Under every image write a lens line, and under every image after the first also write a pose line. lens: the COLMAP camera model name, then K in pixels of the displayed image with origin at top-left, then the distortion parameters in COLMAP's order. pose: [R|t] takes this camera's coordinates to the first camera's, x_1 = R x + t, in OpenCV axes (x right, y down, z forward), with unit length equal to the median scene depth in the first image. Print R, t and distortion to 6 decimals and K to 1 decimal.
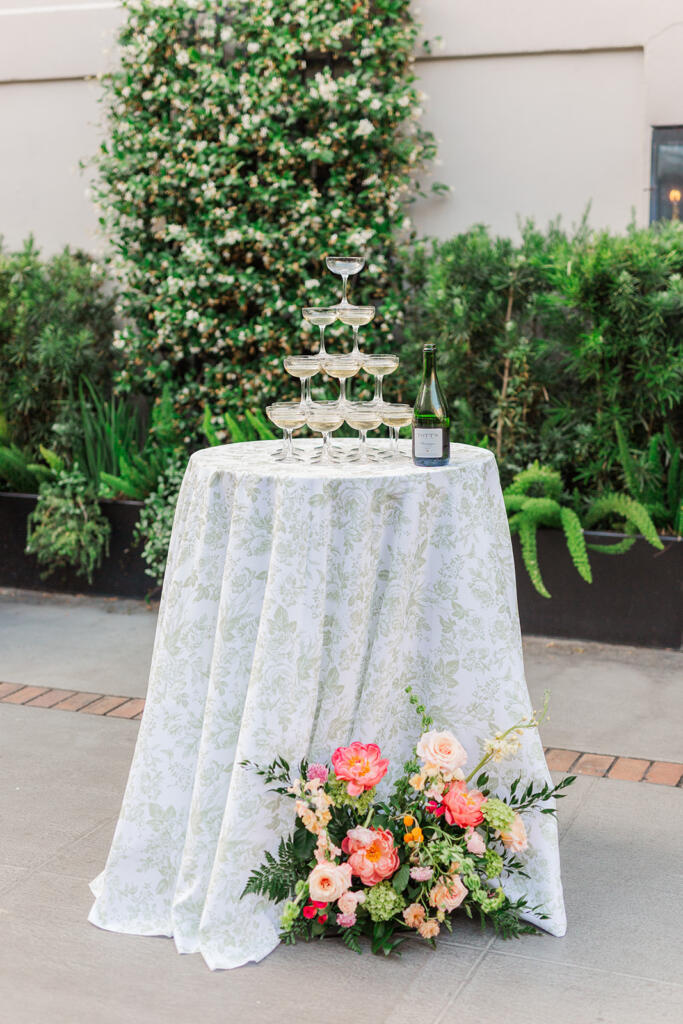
lens RADIAL K [[1493.6, 0, 341.7], [0, 1493.6, 471.9], [0, 0, 1]] dist [0.021734, 0.065513]
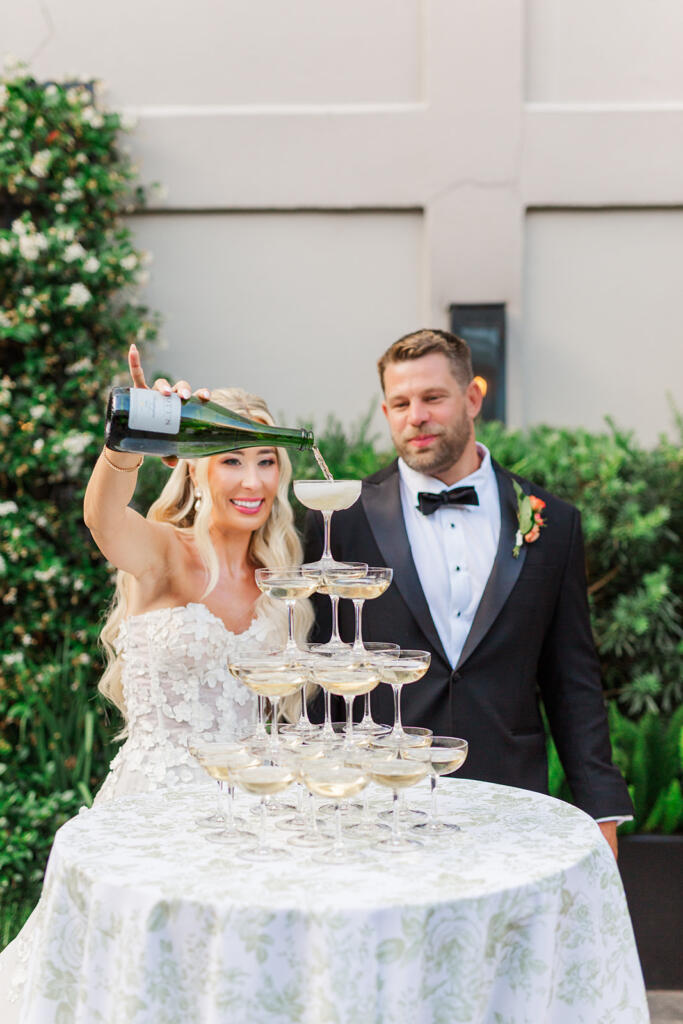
lens RADIAL K [[1493.6, 0, 341.7], [0, 1493.6, 471.9], [0, 0, 1]] dist [0.021734, 0.065513]
pose [[0.930417, -0.012009, 0.366305, -0.131264], [0.058471, 0.991525, -0.116011, -0.051573], [-0.361808, 0.129357, 0.923235, 0.286244]]
